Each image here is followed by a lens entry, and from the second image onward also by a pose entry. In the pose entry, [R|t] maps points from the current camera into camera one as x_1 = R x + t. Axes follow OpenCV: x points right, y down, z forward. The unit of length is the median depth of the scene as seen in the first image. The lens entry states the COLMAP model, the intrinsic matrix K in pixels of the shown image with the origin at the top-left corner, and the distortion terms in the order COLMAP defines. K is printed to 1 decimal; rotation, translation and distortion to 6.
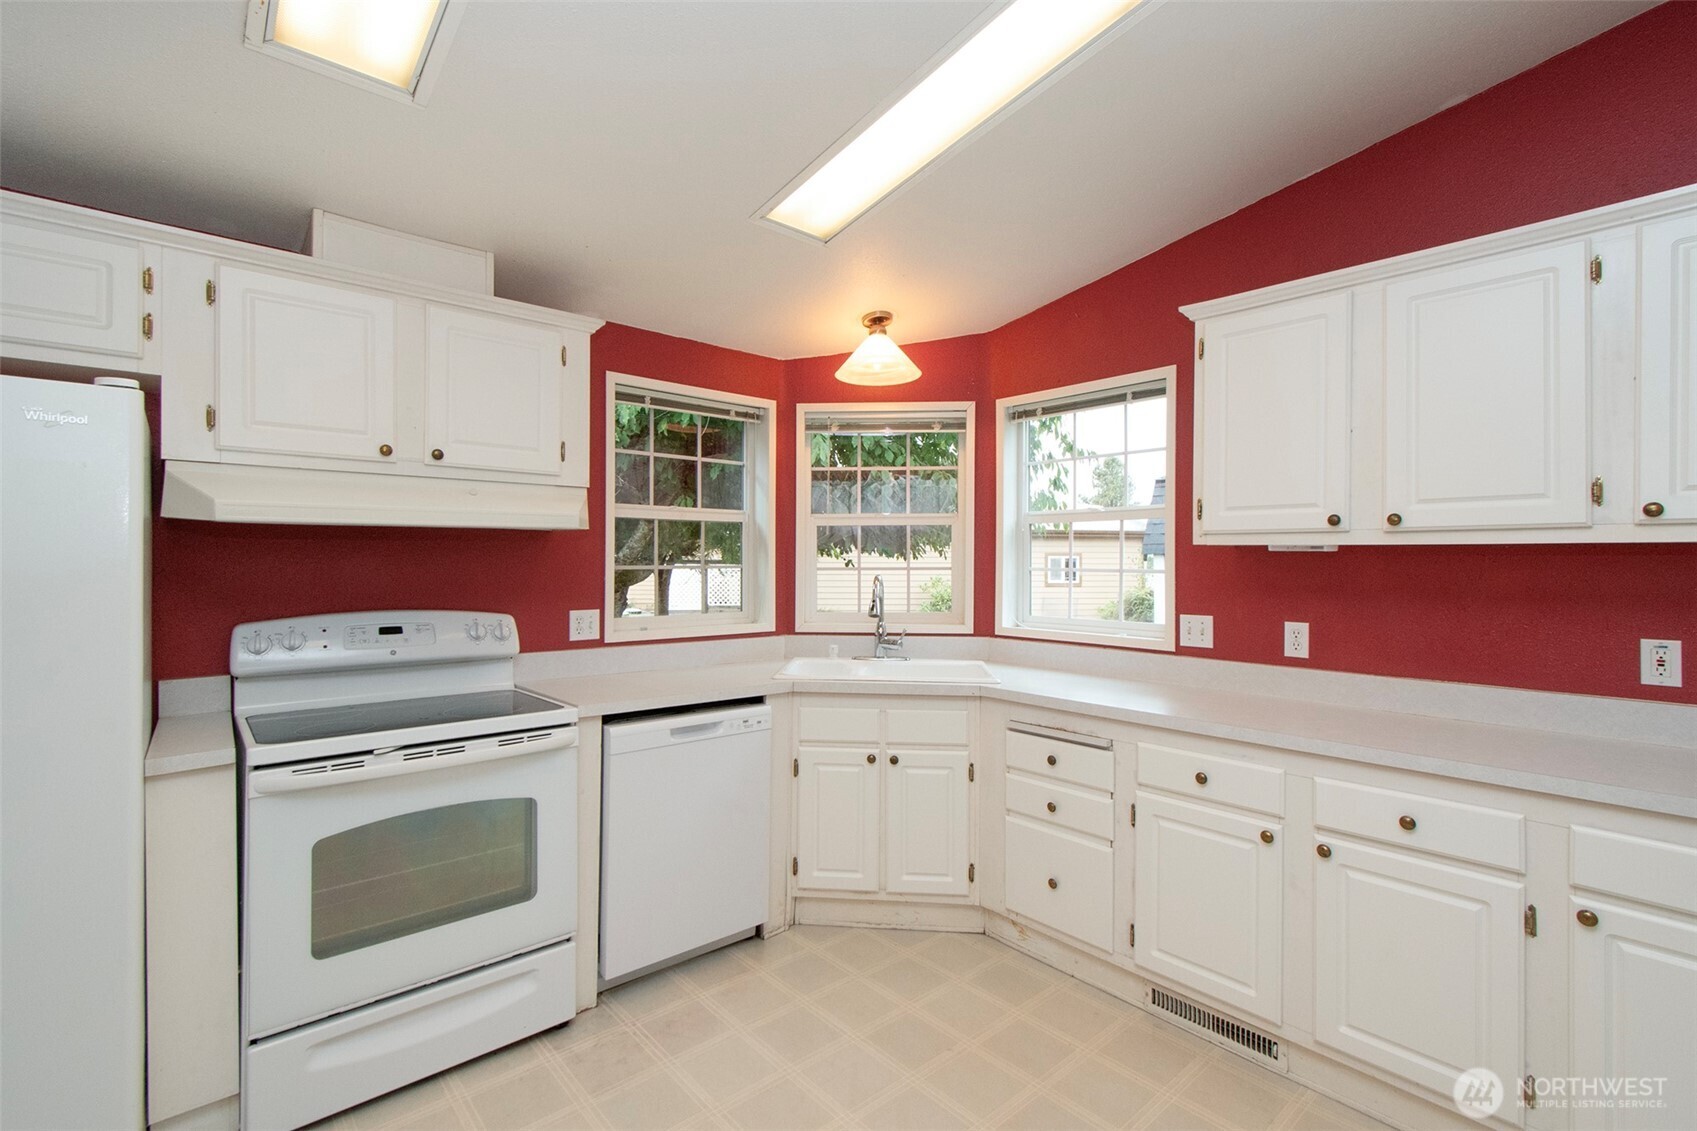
lens RADIAL K [[759.1, 0, 825.3], [0, 759.1, 567.7], [0, 0, 1]] dist [0.013632, -0.000591]
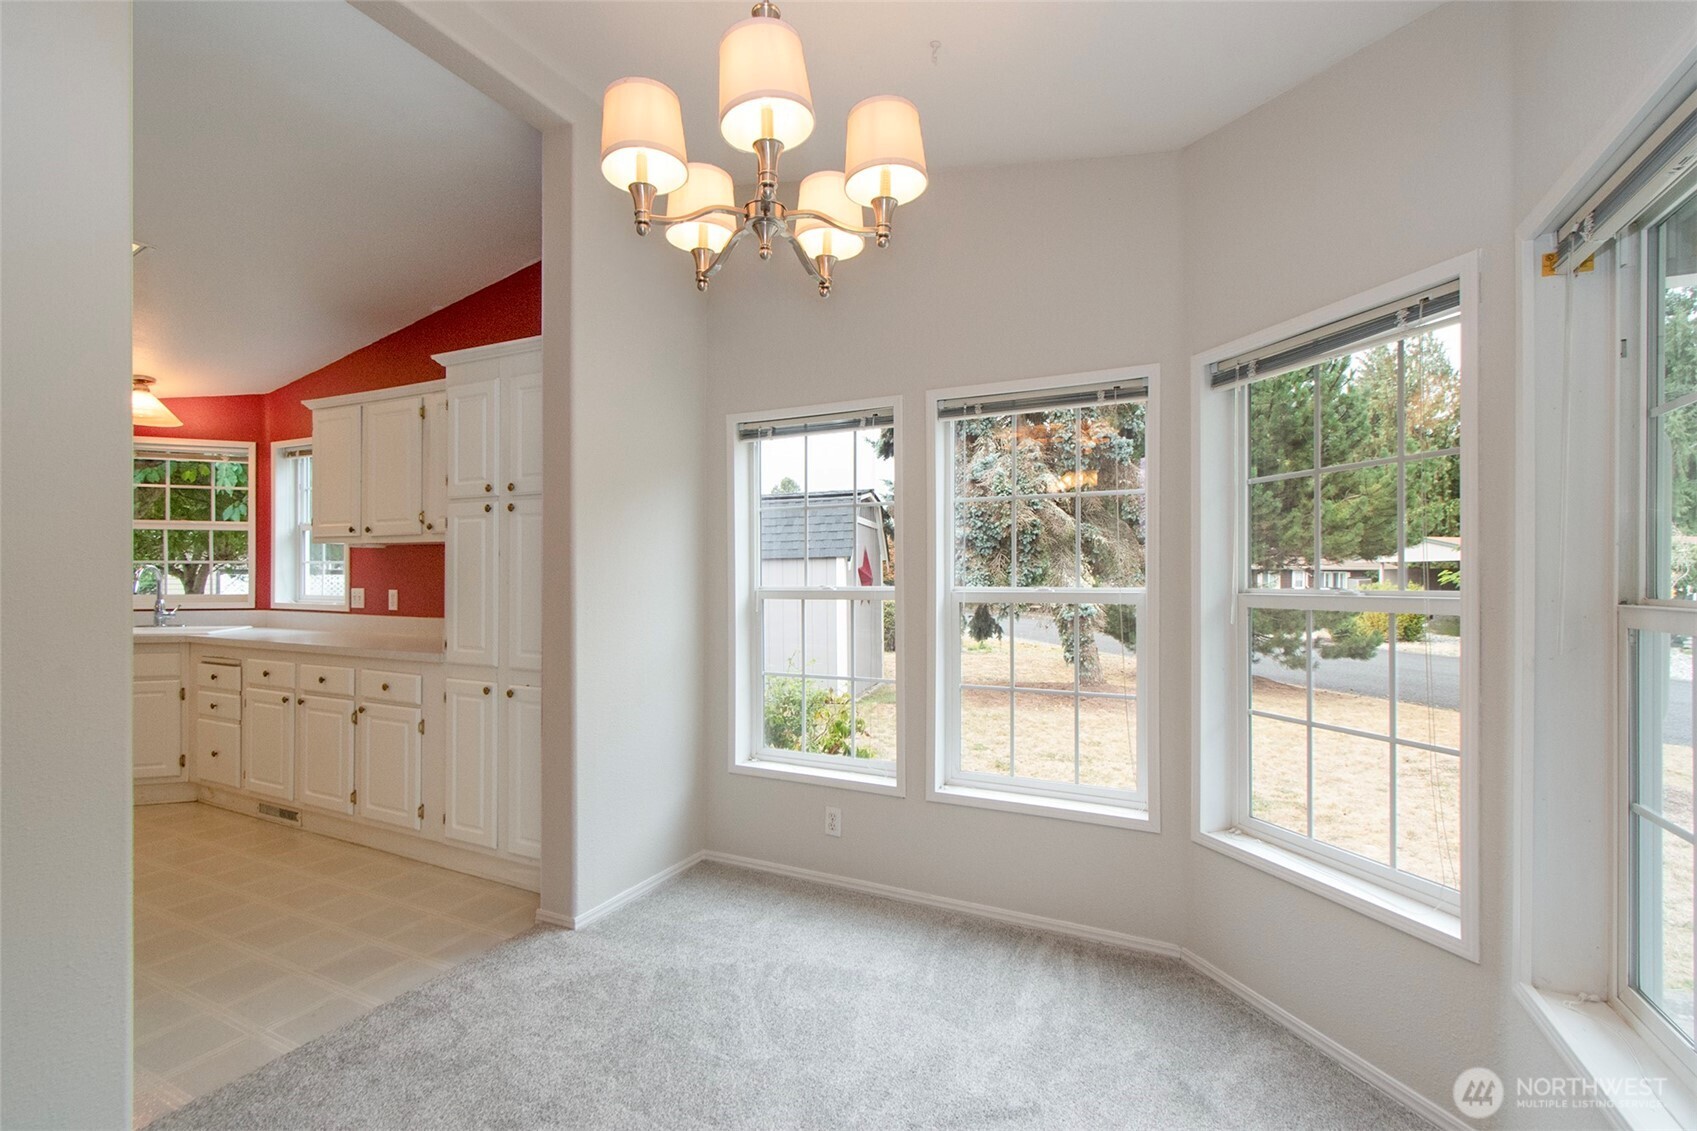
lens RADIAL K [[747.8, 0, 849.7], [0, 747.8, 580.2], [0, 0, 1]] dist [-0.014929, -0.000228]
pose [[0.911094, -0.000173, 0.412198, 0.785949], [0.003094, 0.999975, -0.006419, 0.058575], [-0.412187, 0.007124, 0.911072, -0.861912]]
